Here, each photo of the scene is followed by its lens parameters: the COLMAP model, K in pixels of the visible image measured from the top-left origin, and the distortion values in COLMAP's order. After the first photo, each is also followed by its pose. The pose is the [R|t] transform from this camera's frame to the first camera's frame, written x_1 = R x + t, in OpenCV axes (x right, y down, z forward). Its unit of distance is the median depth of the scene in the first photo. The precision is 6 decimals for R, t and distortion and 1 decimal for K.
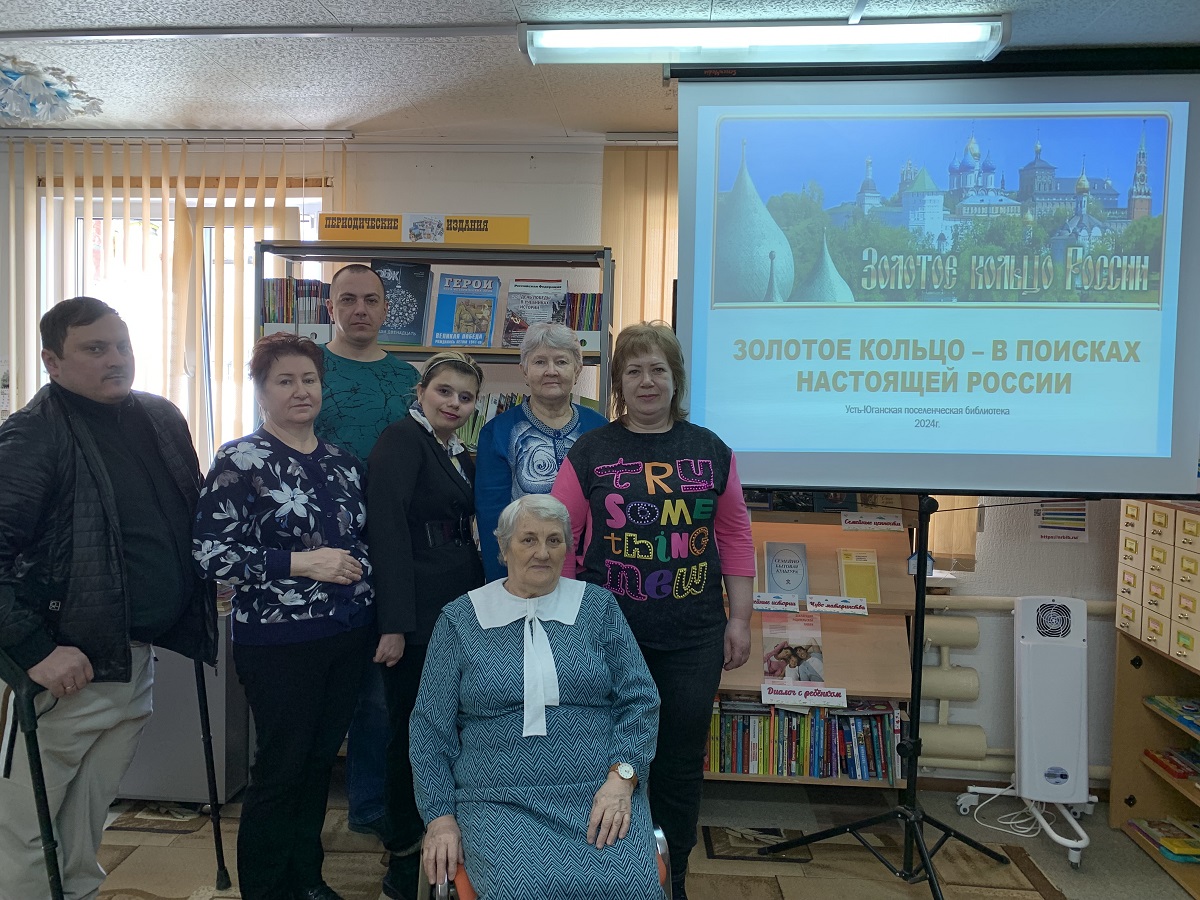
lens RADIAL K [[926.5, 0, 599.7], [0, 926.5, 429.7], [0, 0, 1]] dist [0.033600, -0.034024]
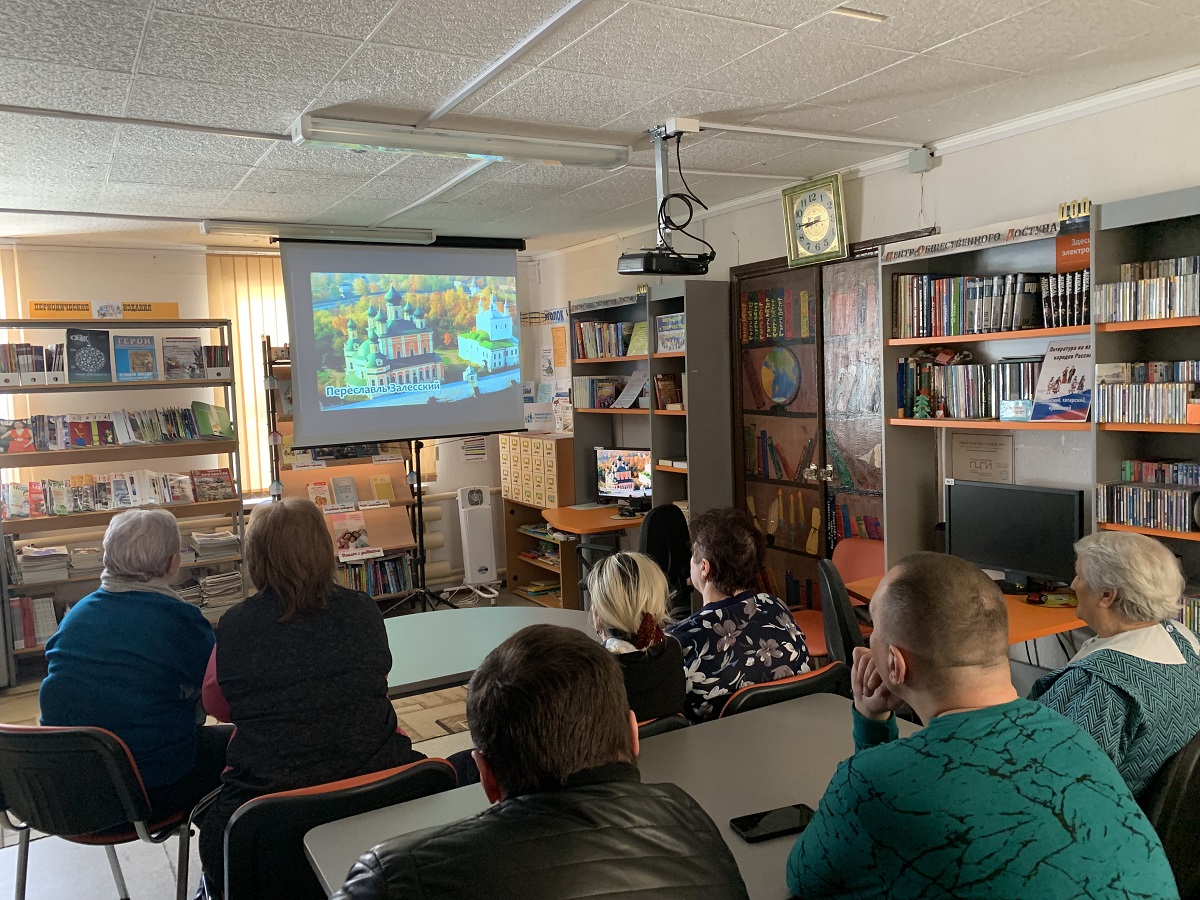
lens RADIAL K [[935.8, 0, 599.5], [0, 935.8, 438.2], [0, 0, 1]] dist [0.001110, 0.004766]
pose [[0.821332, -0.095890, 0.562334, -0.424345], [0.078803, 0.995392, 0.054638, -0.015270], [-0.564981, -0.000562, 0.825103, -0.832925]]
